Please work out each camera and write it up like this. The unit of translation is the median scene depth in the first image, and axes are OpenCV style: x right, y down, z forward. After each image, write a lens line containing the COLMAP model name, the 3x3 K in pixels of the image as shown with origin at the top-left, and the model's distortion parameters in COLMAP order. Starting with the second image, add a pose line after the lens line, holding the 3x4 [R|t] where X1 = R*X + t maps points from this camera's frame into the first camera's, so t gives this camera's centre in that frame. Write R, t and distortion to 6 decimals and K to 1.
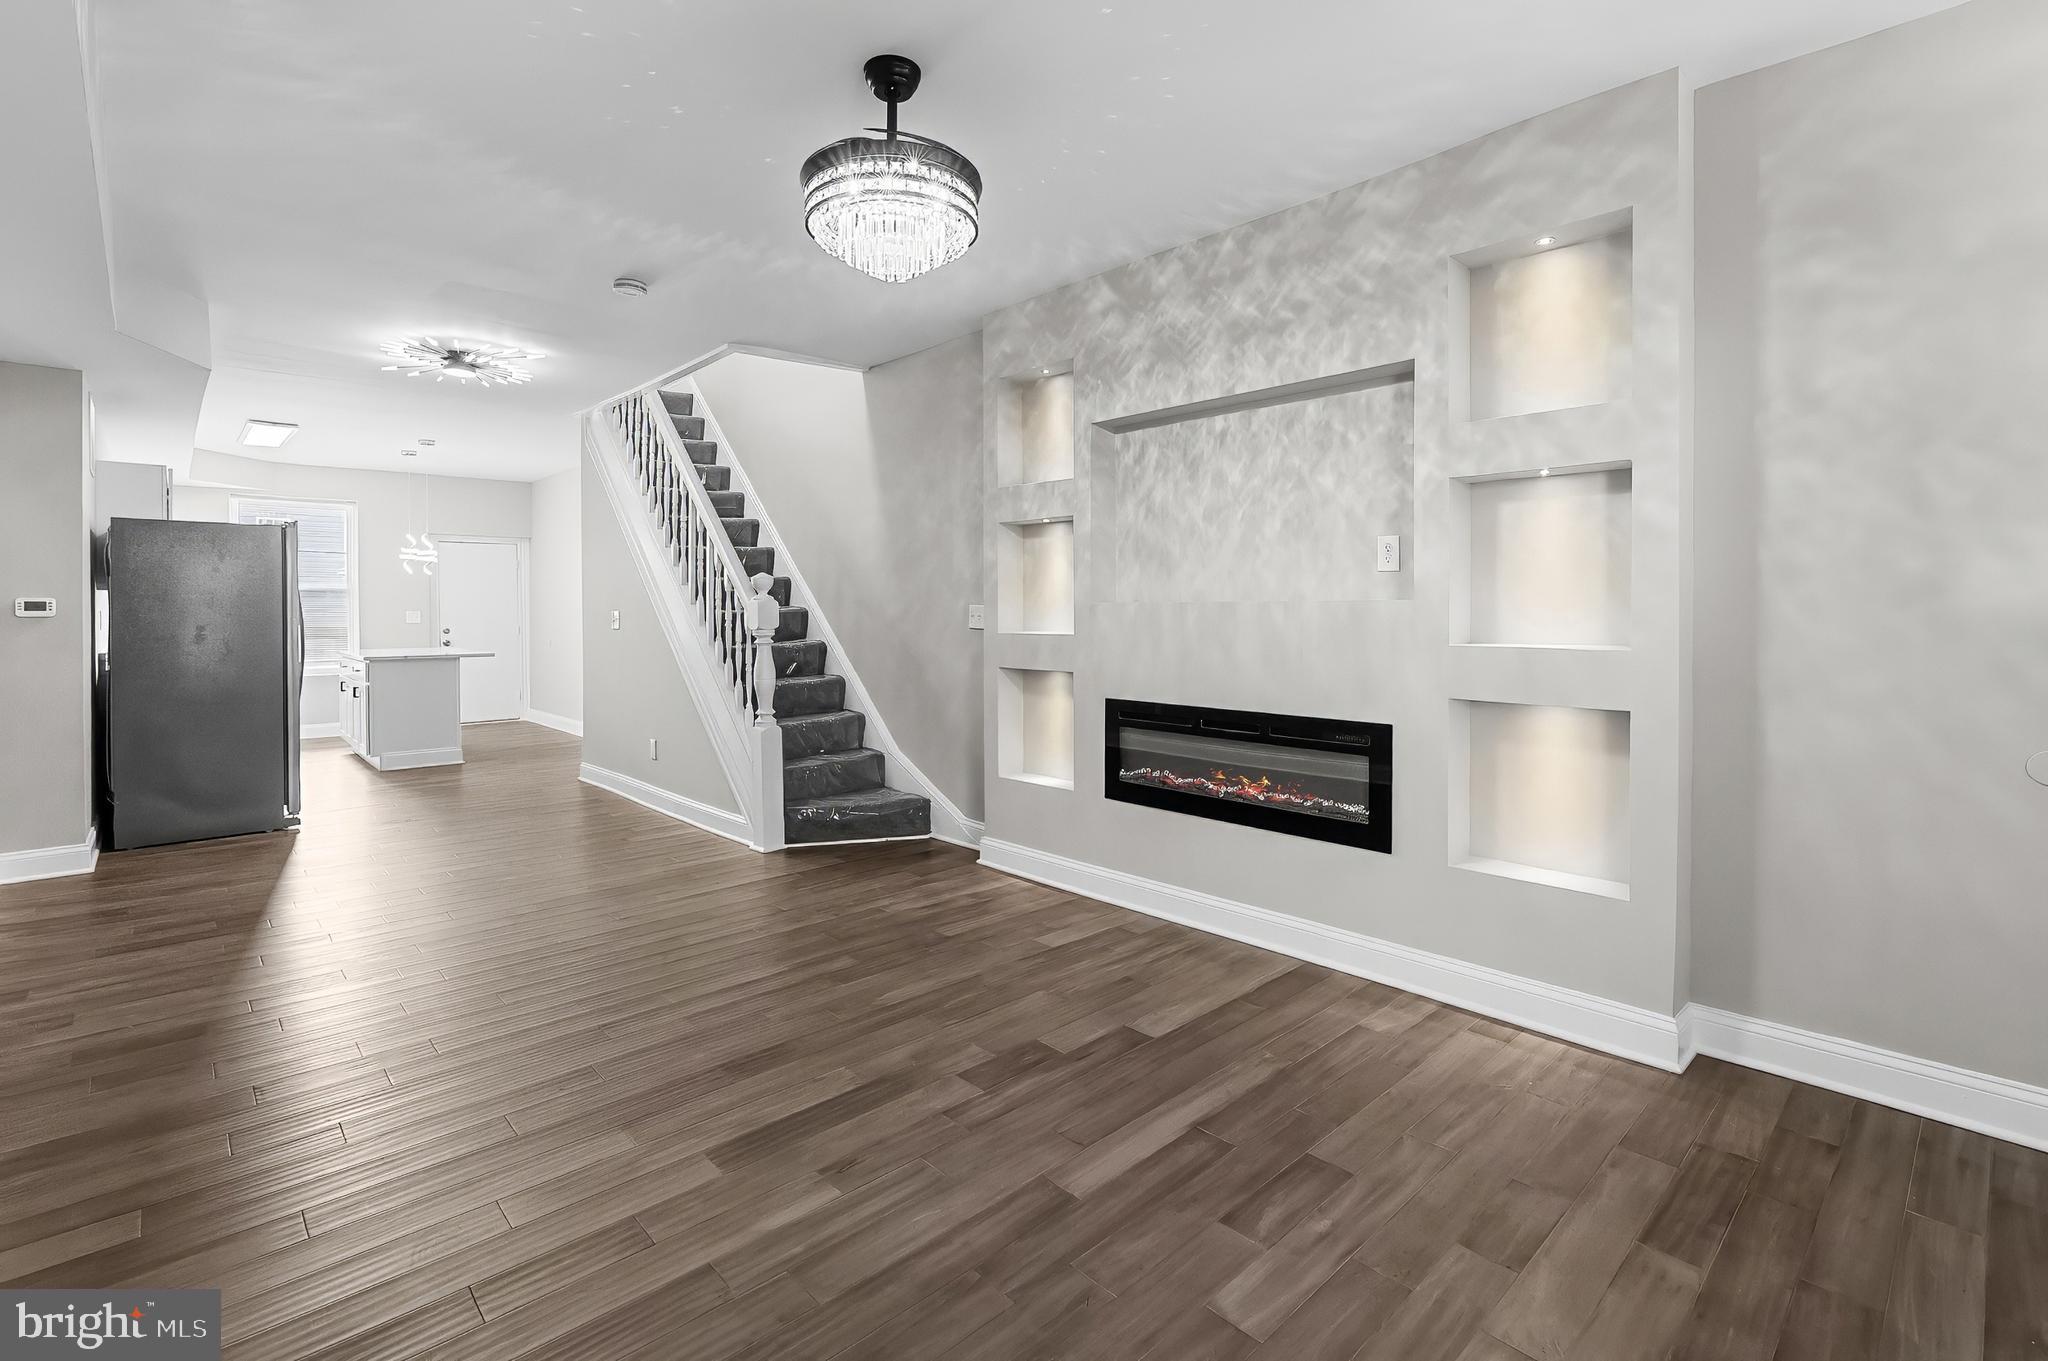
lens RADIAL K [[936.4, 0, 1028.5], [0, 936.4, 617.9], [0, 0, 1]] dist [-0.001472, 0.000039]
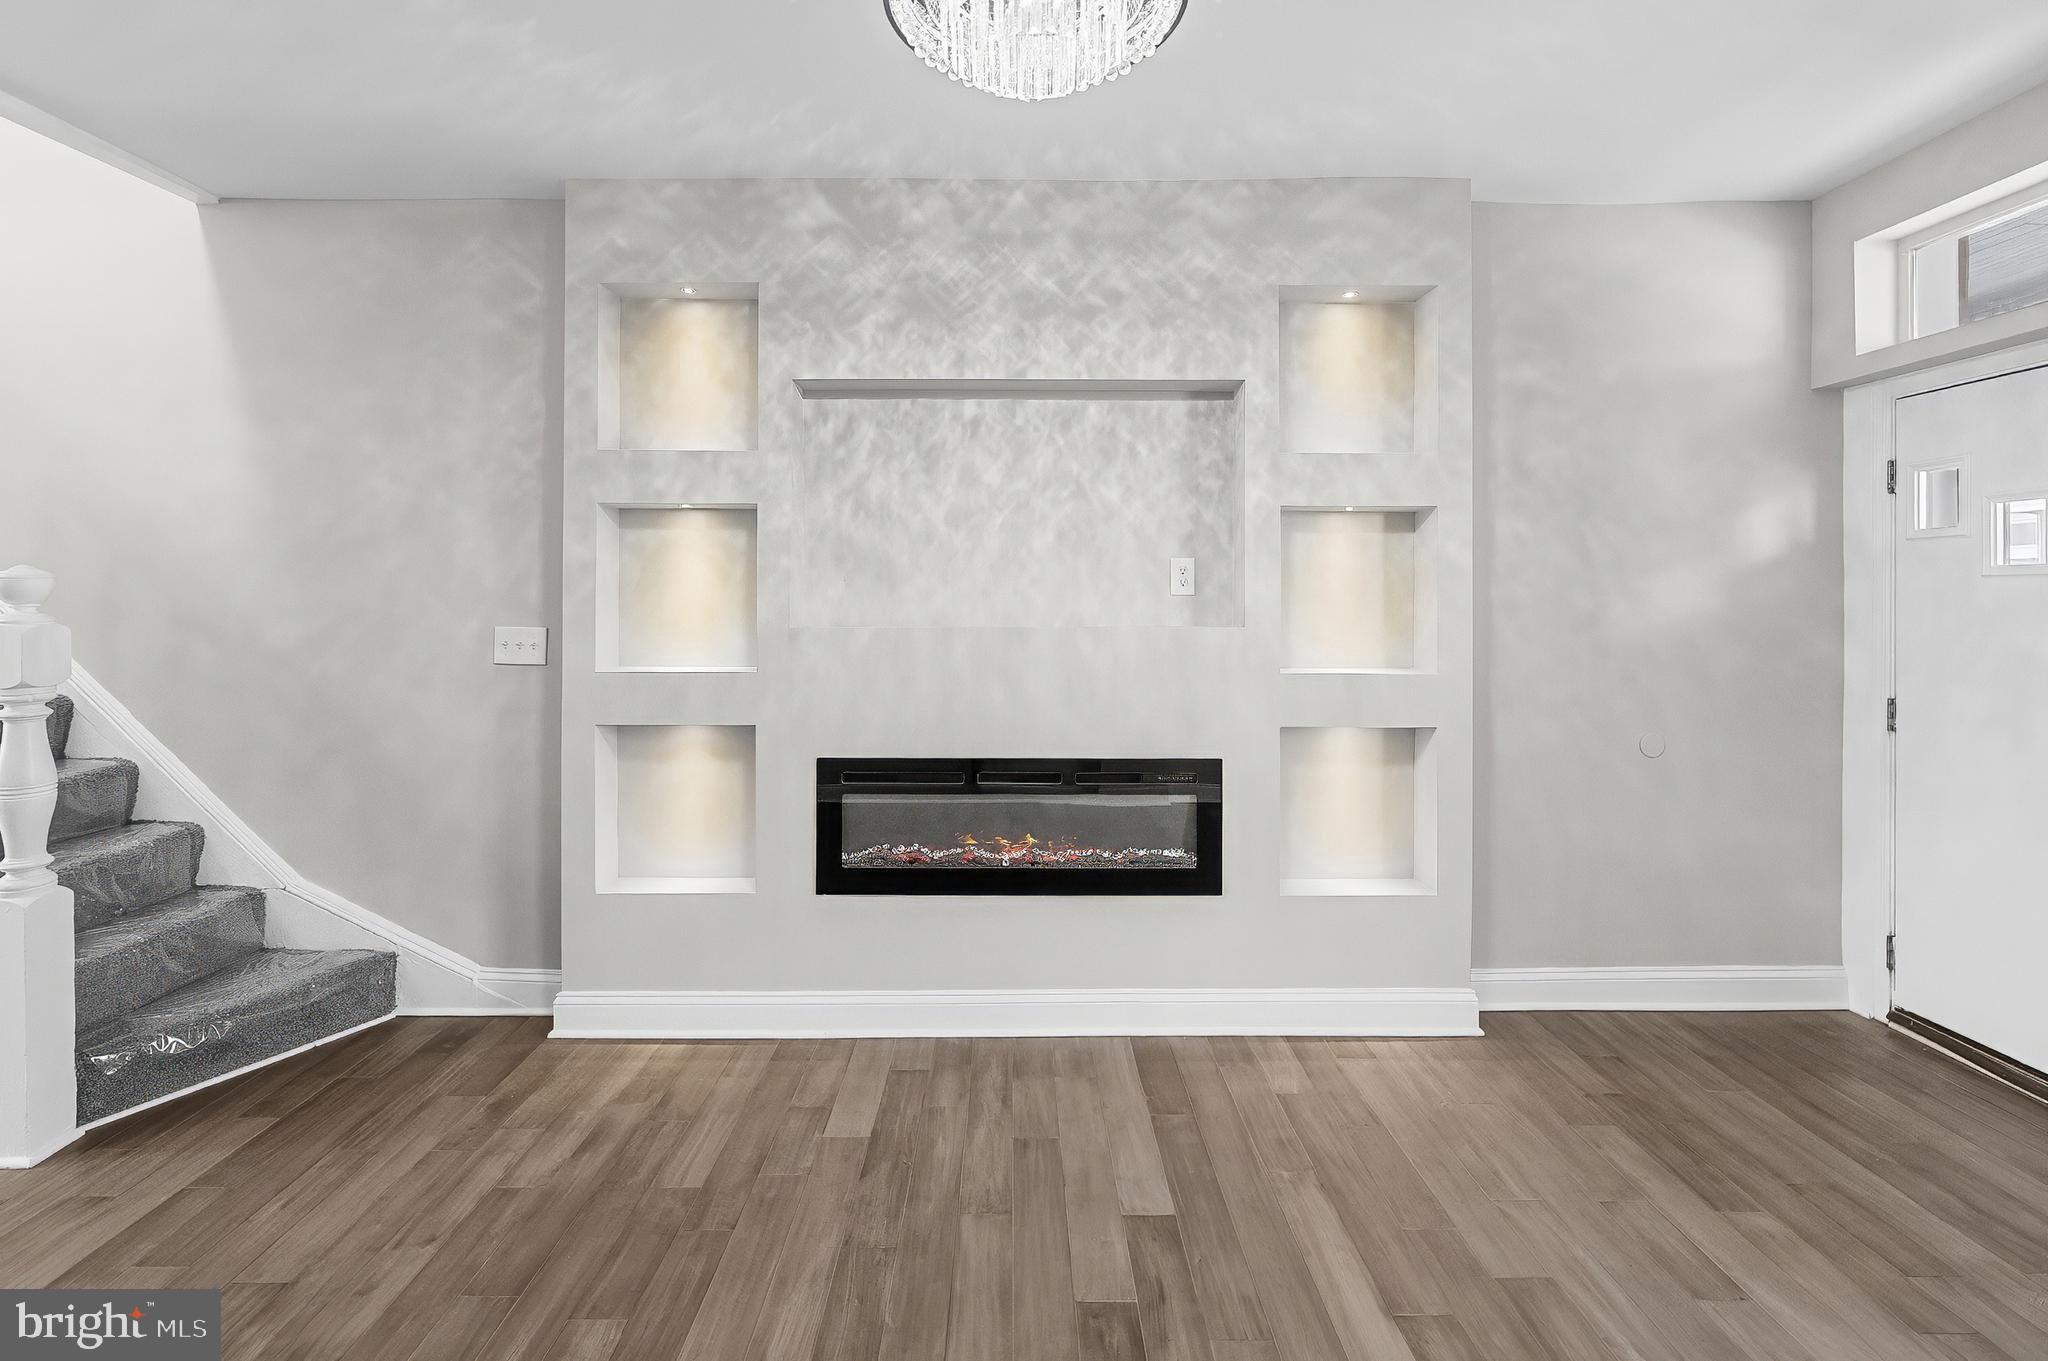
lens RADIAL K [[934.1, 0, 1010.2], [0, 934.1, 595.3], [0, 0, 1]] dist [-0.007605, 0.000535]
pose [[0.682575, 0.007319, 0.730779, -0.402421], [0.004507, 0.999889, -0.014224, -0.034819], [-0.730802, 0.013002, 0.682466, 0.452192]]
